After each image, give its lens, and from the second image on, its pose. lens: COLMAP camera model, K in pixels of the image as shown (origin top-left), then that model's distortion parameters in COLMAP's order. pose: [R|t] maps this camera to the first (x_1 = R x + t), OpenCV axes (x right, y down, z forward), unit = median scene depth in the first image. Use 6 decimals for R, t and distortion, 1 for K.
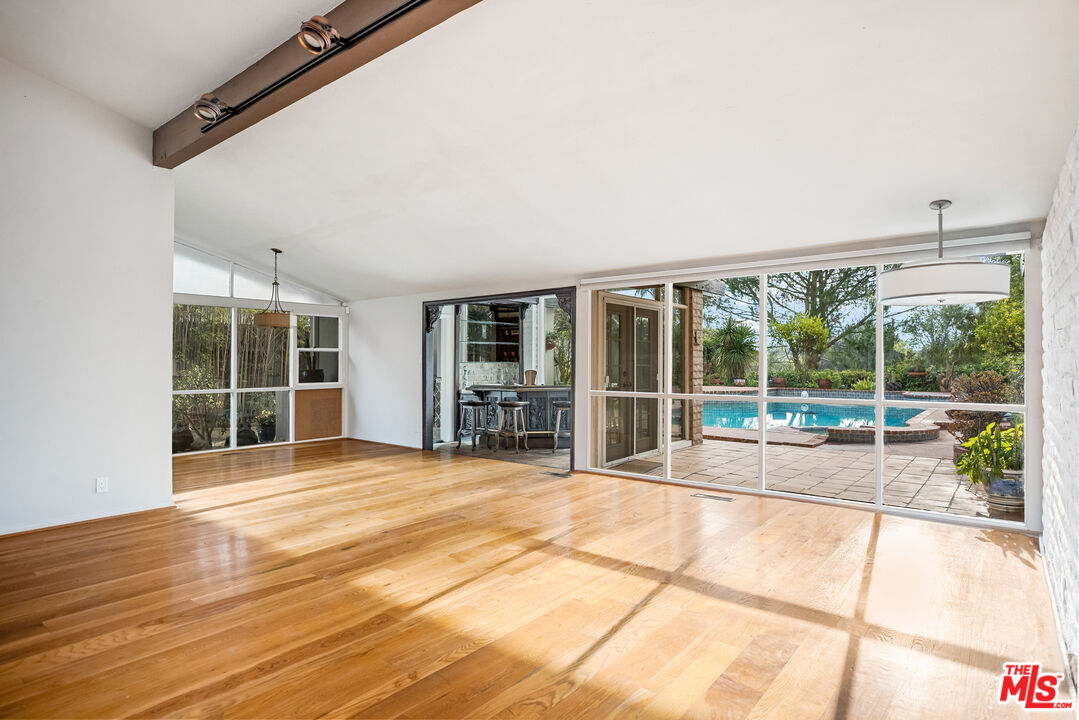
lens RADIAL K [[589.7, 0, 539.5], [0, 589.7, 360.0], [0, 0, 1]] dist [-0.043689, 0.000302]
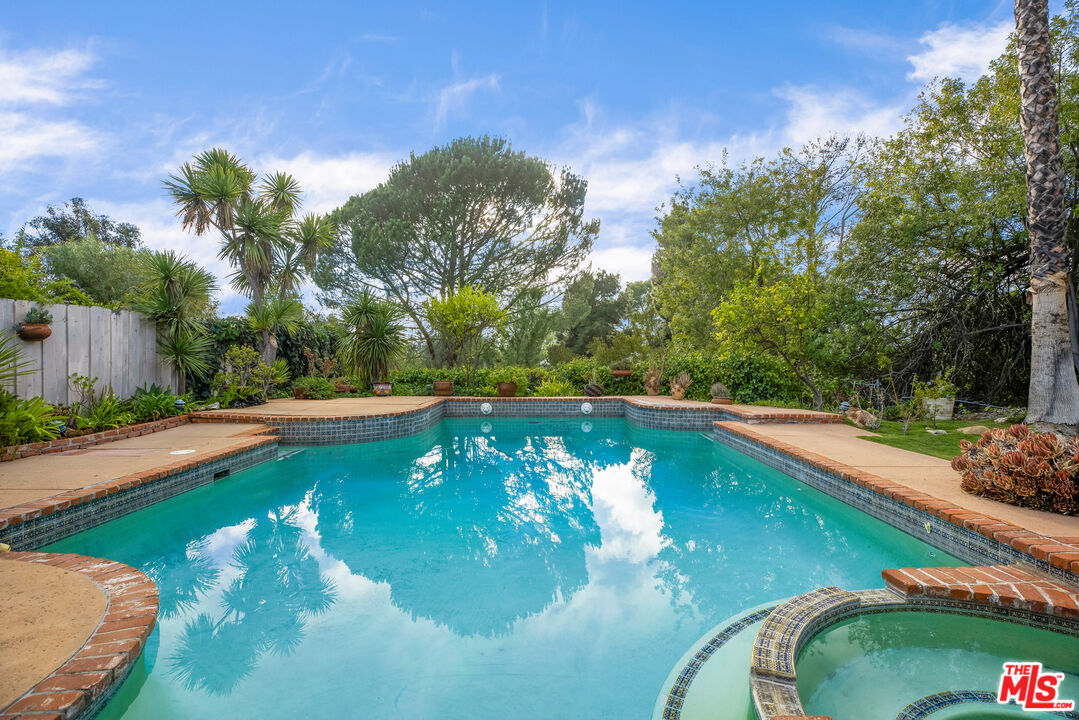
lens RADIAL K [[503.5, 0, 549.7], [0, 503.5, 361.7], [0, 0, 1]] dist [-0.044686, 0.015262]
pose [[0.769356, -0.007394, 0.638777, 0.339672], [0.000093, 0.999934, 0.011462, 0.004981], [-0.638820, -0.008759, 0.769306, 1.184218]]
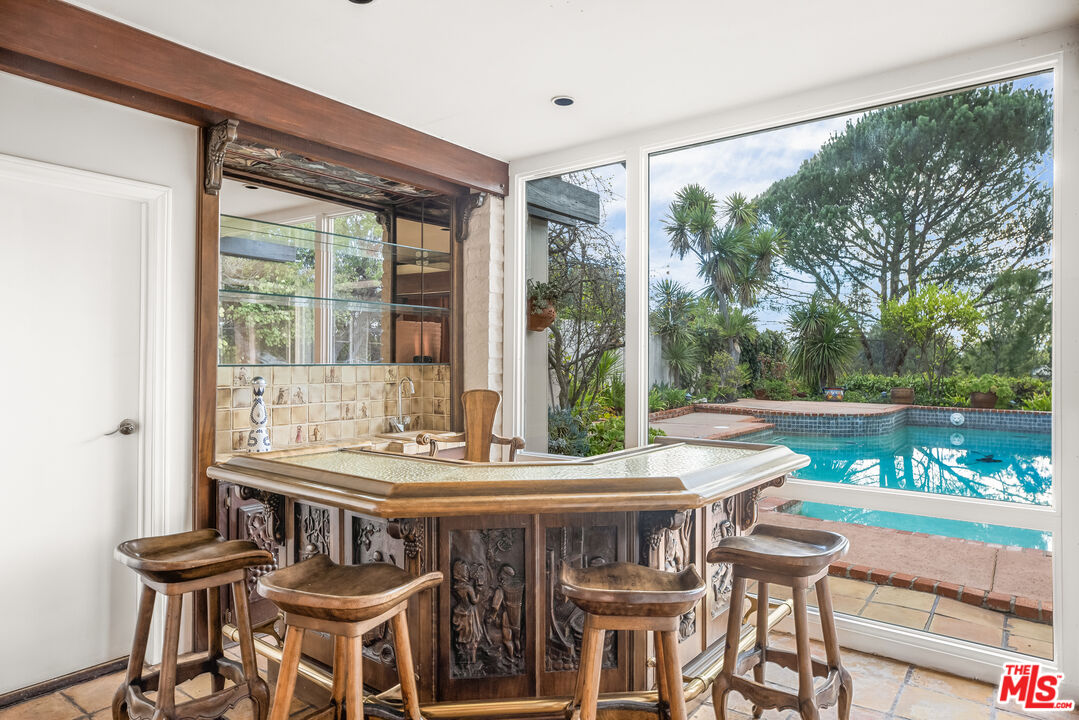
lens RADIAL K [[661.4, 0, 539.5], [0, 661.4, 360.0], [0, 0, 1]] dist [-0.002746, -0.000269]
pose [[0.999595, 0.007441, 0.027468, 0.008601], [-0.007587, 0.999958, 0.005213, -0.001587], [-0.027428, -0.005419, 0.999609, 0.747080]]
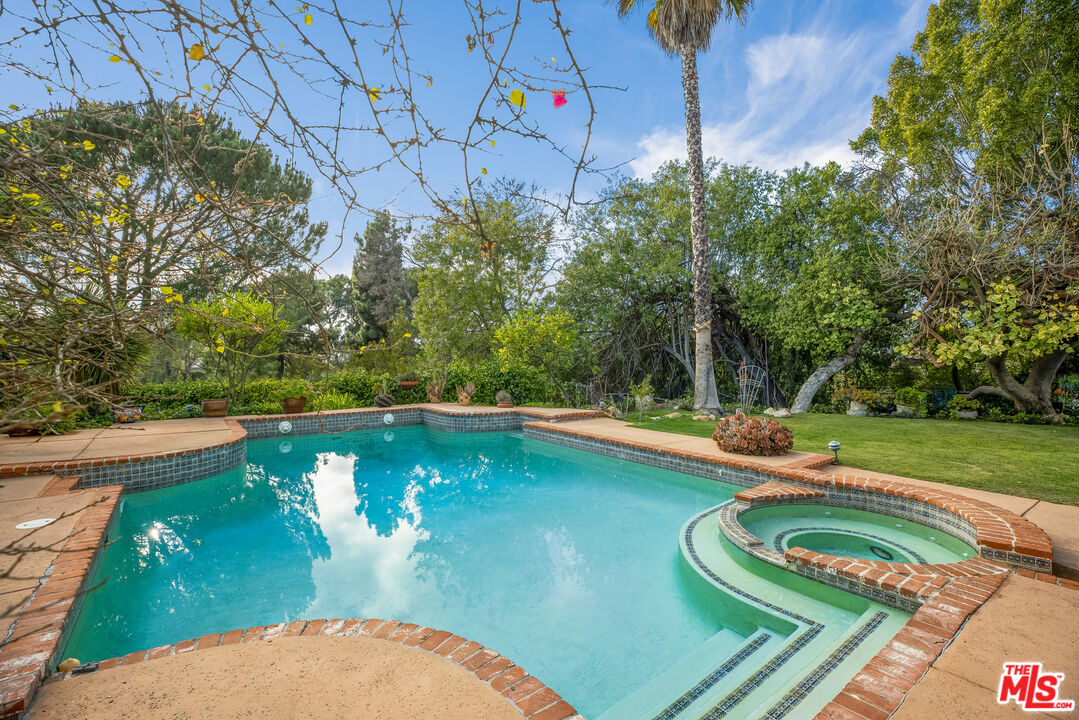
lens RADIAL K [[488.9, 0, 551.6], [0, 488.9, 362.1], [0, 0, 1]] dist [-0.033745, 0.000774]
pose [[0.221257, -0.012942, 0.975130, 0.053945], [-0.001055, 0.999908, 0.013510, -0.032622], [-0.975215, -0.004018, 0.221223, 1.387927]]
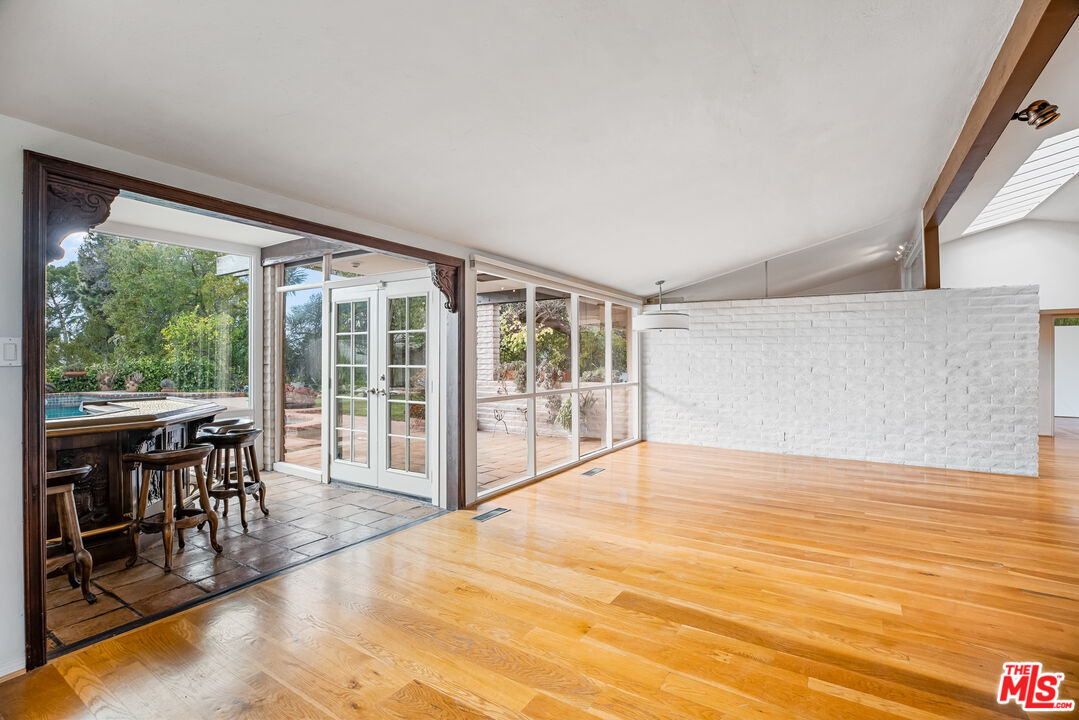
lens RADIAL K [[488.9, 0, 551.6], [0, 488.9, 362.1], [0, 0, 1]] dist [-0.033745, 0.000774]
pose [[-0.128634, -0.002464, 0.991689, -0.423770], [-0.005260, 0.999985, 0.001802, 0.001479], [-0.991678, -0.004984, -0.128645, 0.724128]]
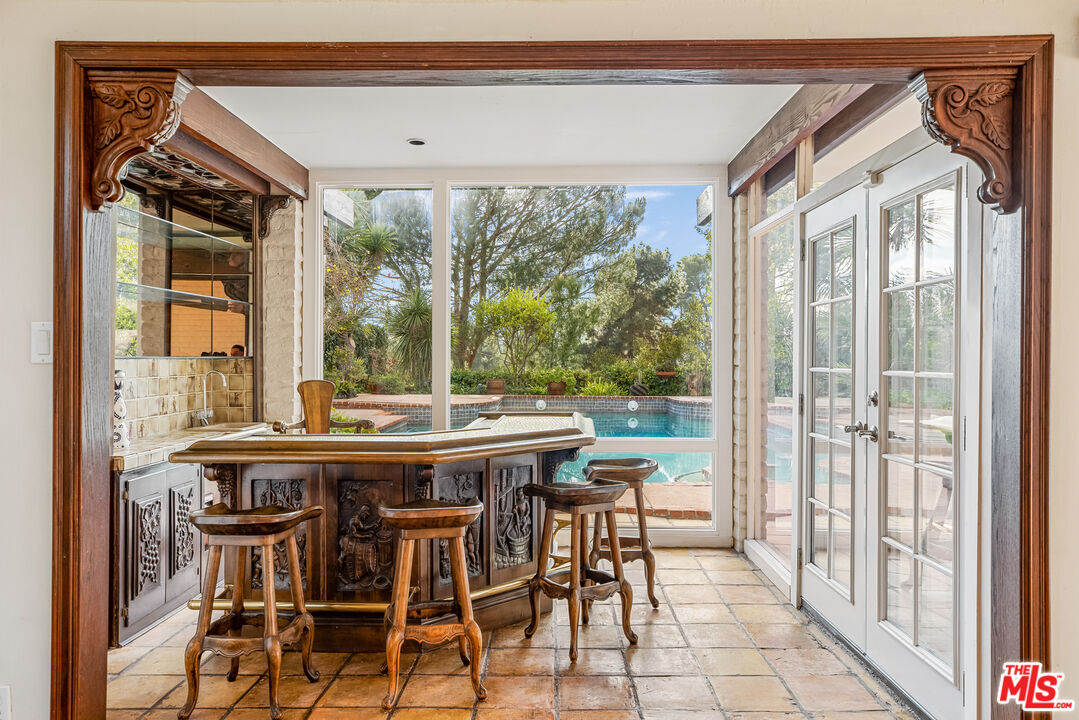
lens RADIAL K [[735.8, 0, 539.5], [0, 735.8, 360.0], [0, 0, 1]] dist [0.006059, 0.003659]
pose [[0.792421, 0.003305, 0.609965, -0.205752], [-0.008867, 0.999942, 0.006102, 0.001119], [-0.609910, -0.010244, 0.792405, 0.665019]]
